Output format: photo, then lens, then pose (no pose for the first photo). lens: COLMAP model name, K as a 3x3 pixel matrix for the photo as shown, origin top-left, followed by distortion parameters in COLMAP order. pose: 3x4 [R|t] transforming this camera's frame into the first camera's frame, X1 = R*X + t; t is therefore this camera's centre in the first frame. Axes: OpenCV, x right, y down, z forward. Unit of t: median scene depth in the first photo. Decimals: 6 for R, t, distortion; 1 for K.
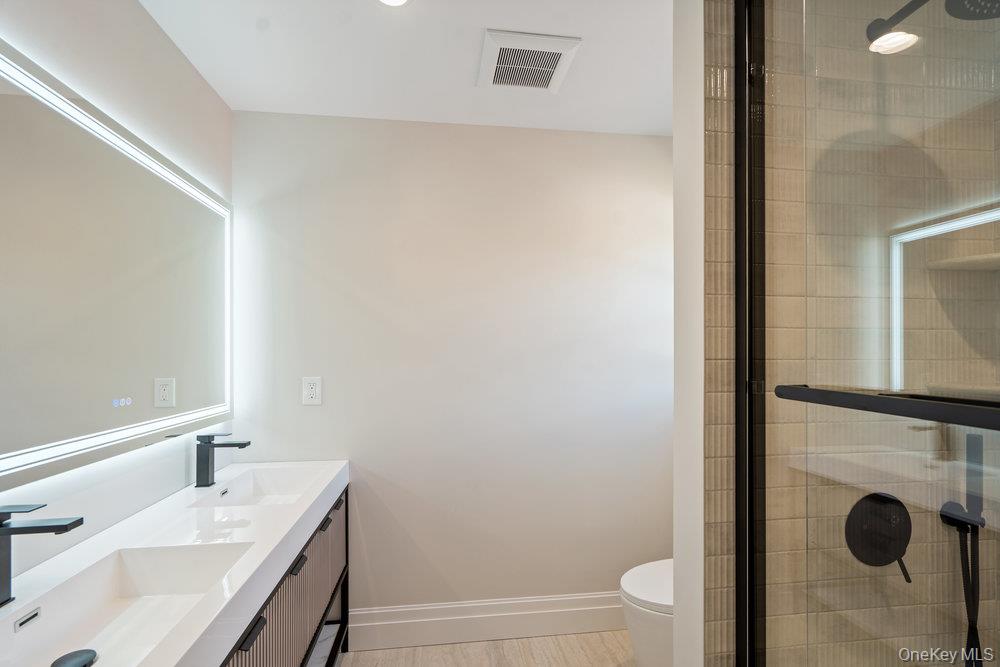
lens RADIAL K [[458.2, 0, 500.1], [0, 458.2, 343.4], [0, 0, 1]] dist [0.004086, 0.000860]
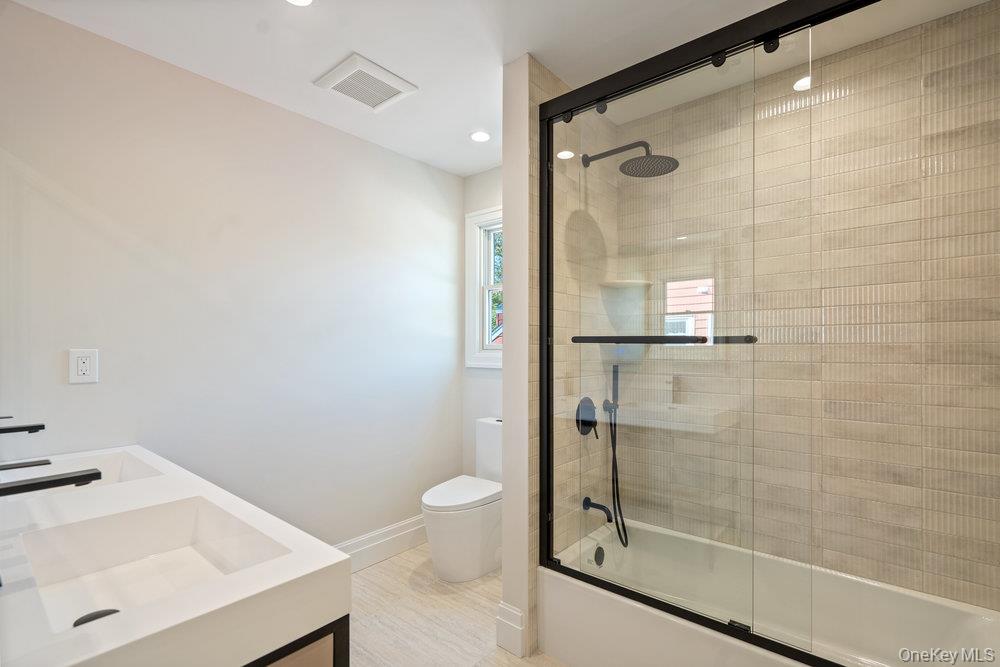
lens RADIAL K [[466.3, 0, 499.0], [0, 466.3, 332.3], [0, 0, 1]] dist [0.001405, 0.000278]
pose [[0.743112, 0.021529, 0.668821, -0.774572], [-0.012193, 0.999752, -0.018634, 0.091211], [-0.669056, 0.005692, 0.743190, -0.218795]]
